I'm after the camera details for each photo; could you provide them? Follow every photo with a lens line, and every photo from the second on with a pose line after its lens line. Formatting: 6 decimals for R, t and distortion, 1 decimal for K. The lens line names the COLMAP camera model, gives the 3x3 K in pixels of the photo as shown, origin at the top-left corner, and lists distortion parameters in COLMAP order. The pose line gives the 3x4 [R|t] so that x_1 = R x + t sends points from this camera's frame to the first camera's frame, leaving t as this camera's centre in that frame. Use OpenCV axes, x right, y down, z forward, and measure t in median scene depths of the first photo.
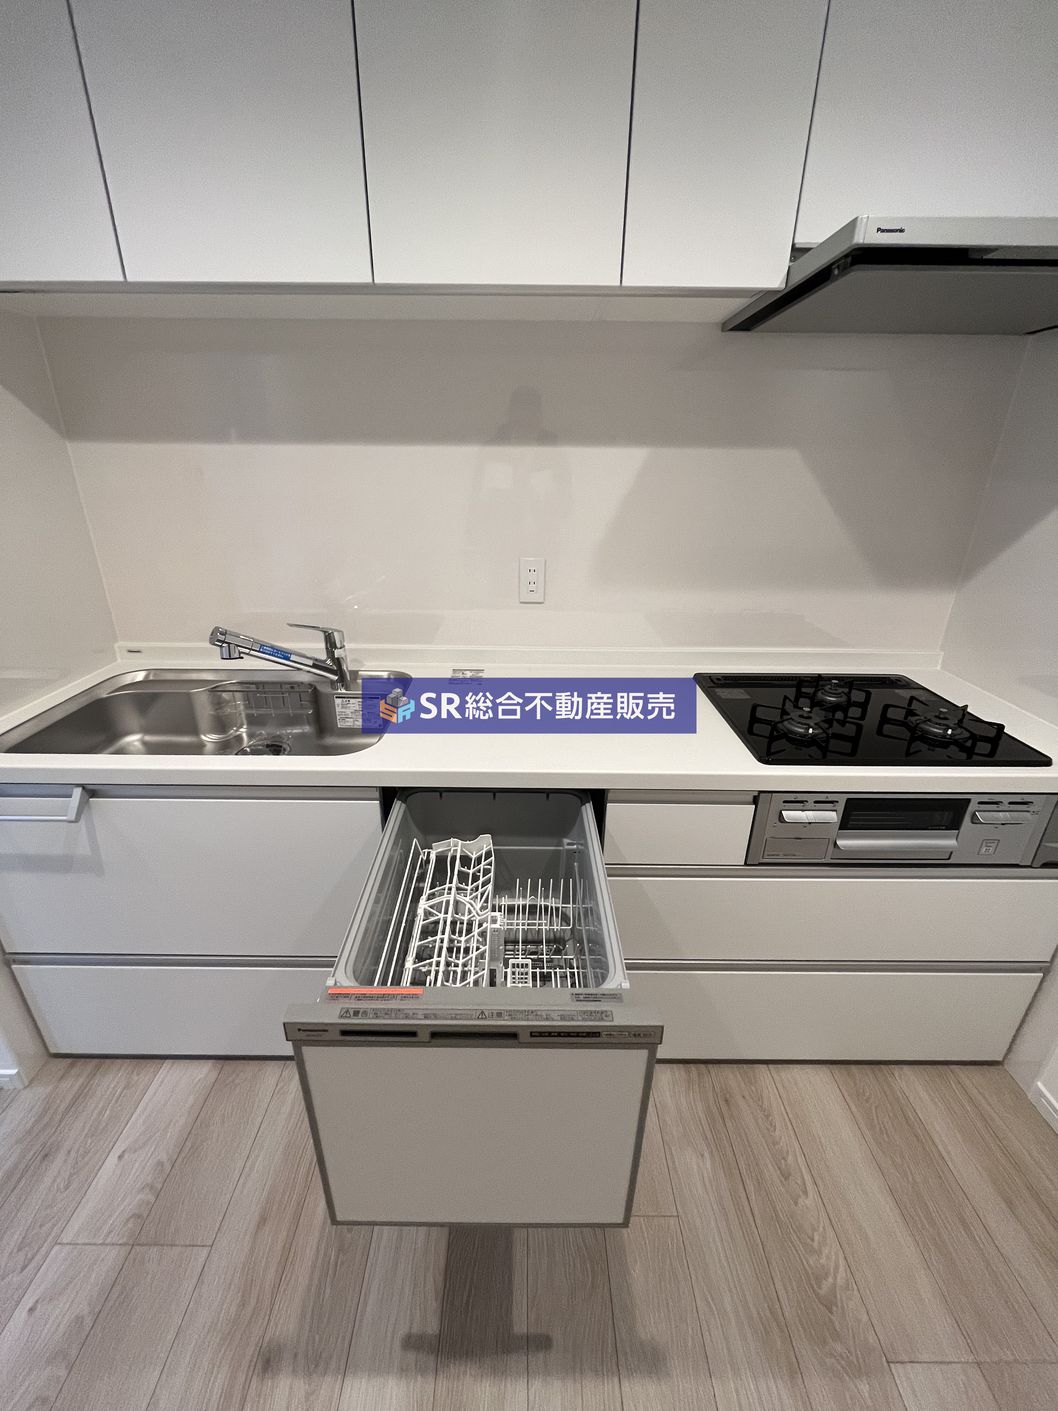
lens RADIAL K [[573.2, 0, 524.9], [0, 573.2, 698.2], [0, 0, 1]] dist [-0.000574, -0.000189]
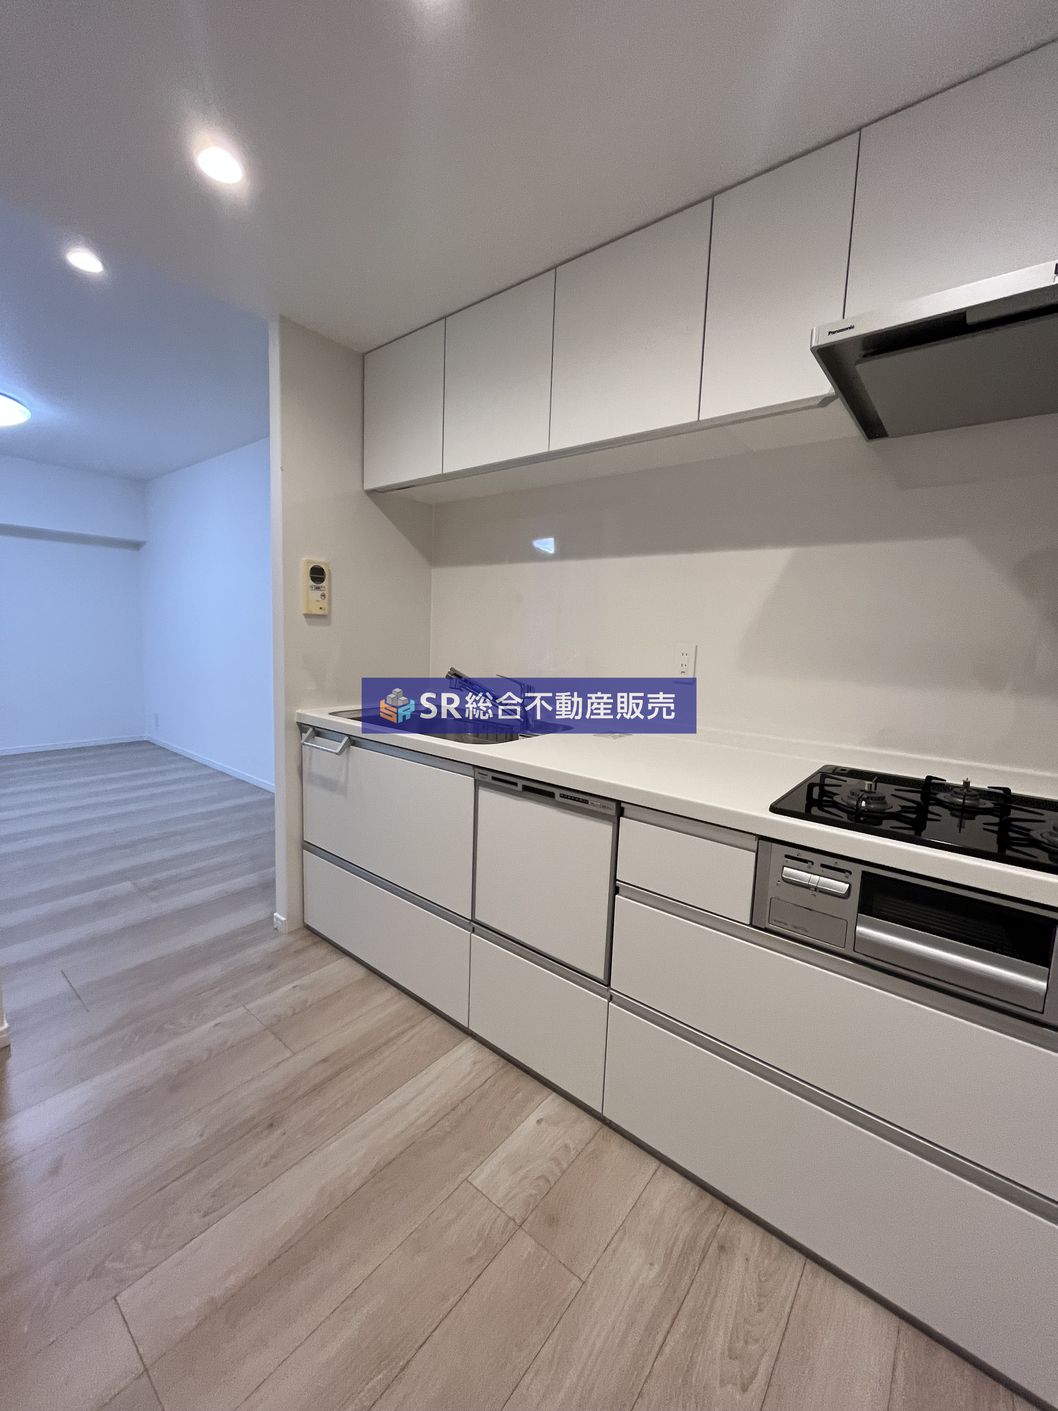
lens RADIAL K [[573.2, 0, 523.8], [0, 573.2, 703.2], [0, 0, 1]] dist [-0.000574, -0.000189]
pose [[0.775231, 0.095295, -0.624448, 0.654867], [-0.267030, 0.945322, -0.187246, 0.225323], [0.572461, 0.311906, 0.758290, -0.028750]]
